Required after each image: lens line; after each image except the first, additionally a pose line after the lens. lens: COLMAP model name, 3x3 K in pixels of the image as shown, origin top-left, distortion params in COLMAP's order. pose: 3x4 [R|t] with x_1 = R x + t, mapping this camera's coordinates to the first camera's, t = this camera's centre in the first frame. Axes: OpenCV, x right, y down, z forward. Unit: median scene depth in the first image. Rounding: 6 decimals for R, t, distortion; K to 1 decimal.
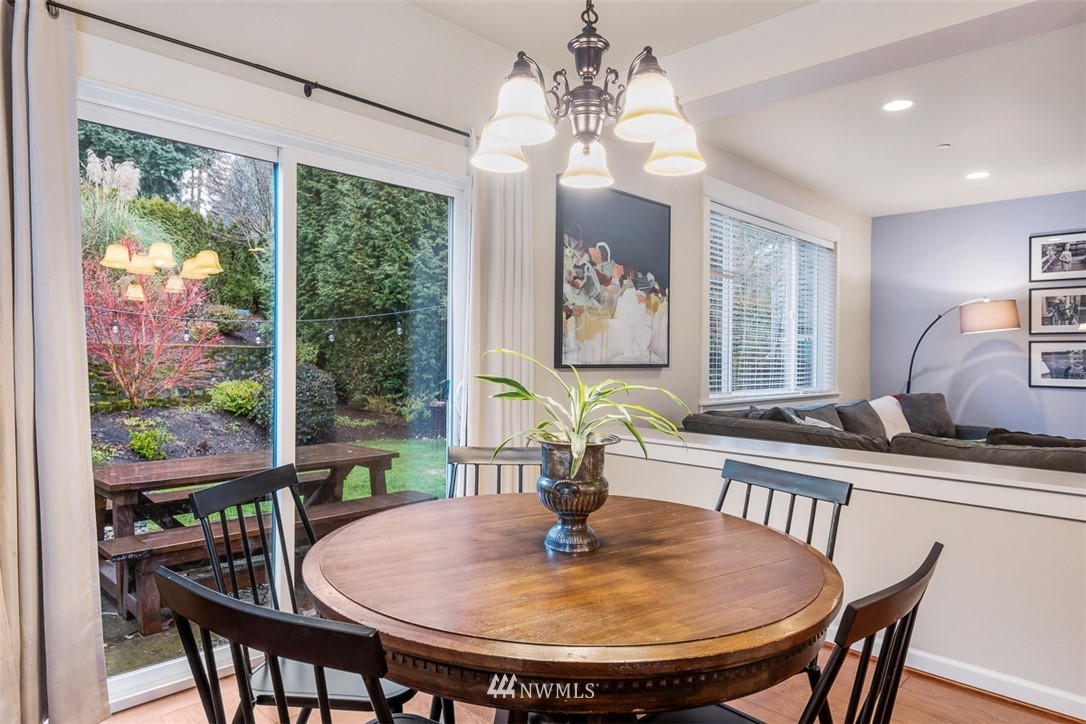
lens RADIAL K [[665.0, 0, 541.4], [0, 665.0, 357.1], [0, 0, 1]] dist [-0.004928, 0.002159]
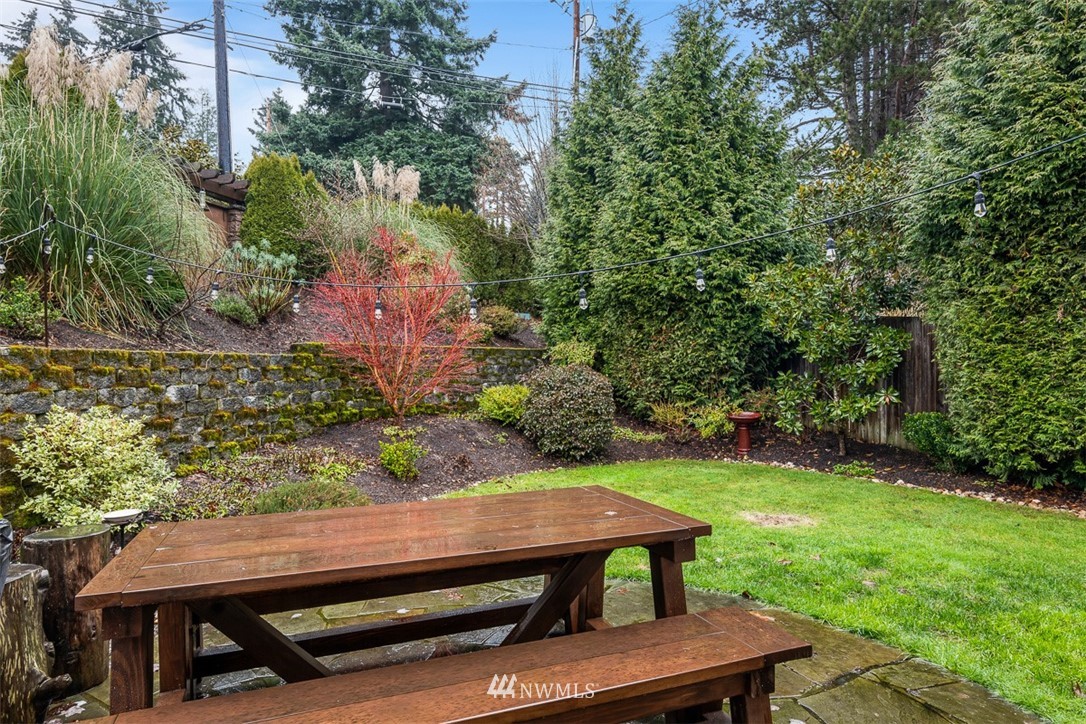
lens RADIAL K [[665.0, 0, 517.8], [0, 665.0, 360.8], [0, 0, 1]] dist [-0.004928, 0.002159]
pose [[0.896595, -0.020987, -0.442355, -0.048090], [0.018147, 0.999779, -0.010653, 0.011479], [0.442480, 0.001524, 0.896777, 0.197324]]
